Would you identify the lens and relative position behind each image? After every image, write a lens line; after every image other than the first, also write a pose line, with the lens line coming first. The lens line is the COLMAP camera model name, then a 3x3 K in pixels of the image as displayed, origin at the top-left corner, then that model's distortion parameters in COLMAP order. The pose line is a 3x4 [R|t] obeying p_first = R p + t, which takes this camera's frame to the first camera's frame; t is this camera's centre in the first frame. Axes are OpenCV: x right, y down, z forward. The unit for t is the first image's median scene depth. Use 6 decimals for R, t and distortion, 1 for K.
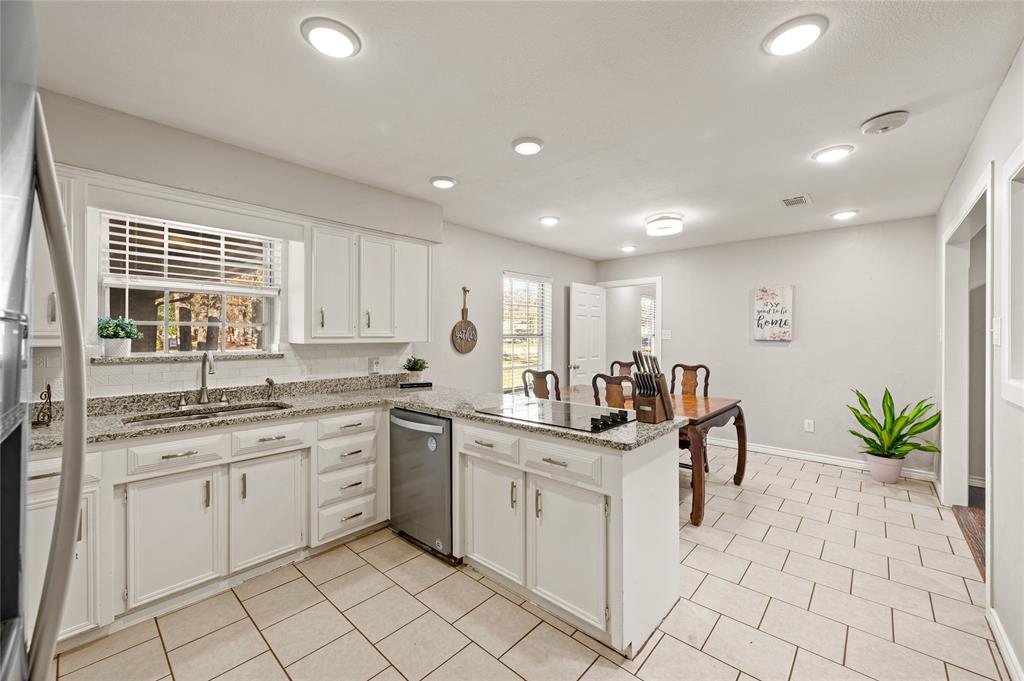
lens RADIAL K [[398.3, 0, 514.2], [0, 398.3, 334.2], [0, 0, 1]] dist [-0.003113, -0.000232]
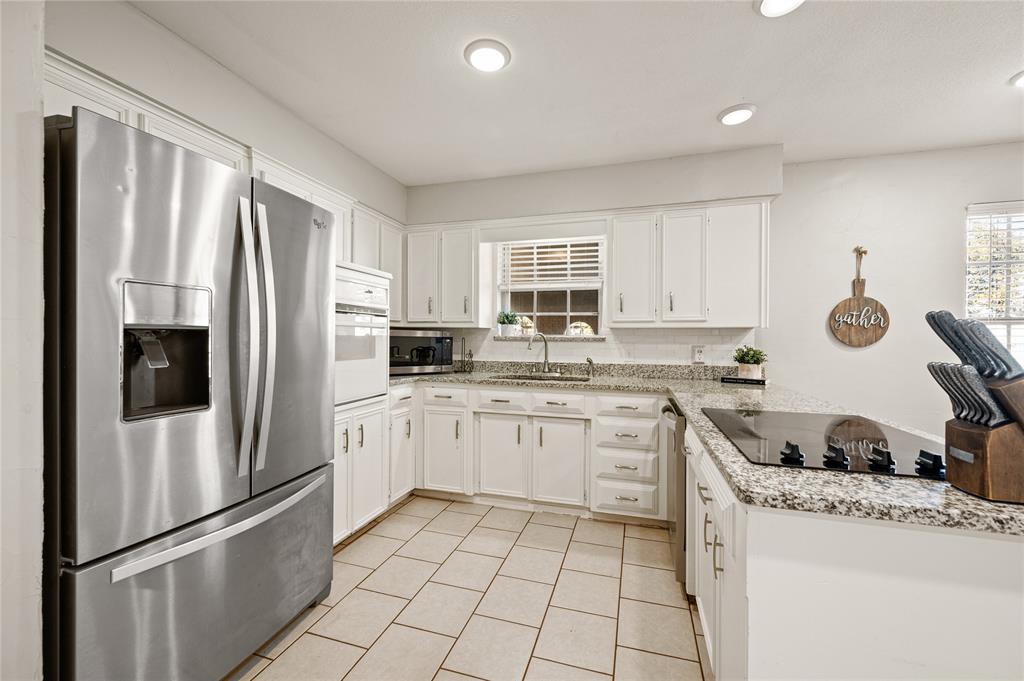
lens RADIAL K [[398.3, 0, 518.2], [0, 398.3, 338.8], [0, 0, 1]] dist [-0.003113, -0.000232]
pose [[0.435518, 0.006150, -0.900159, 0.355561], [-0.001094, 0.999980, 0.006303, 0.048628], [0.900179, -0.001760, 0.435516, 0.307108]]
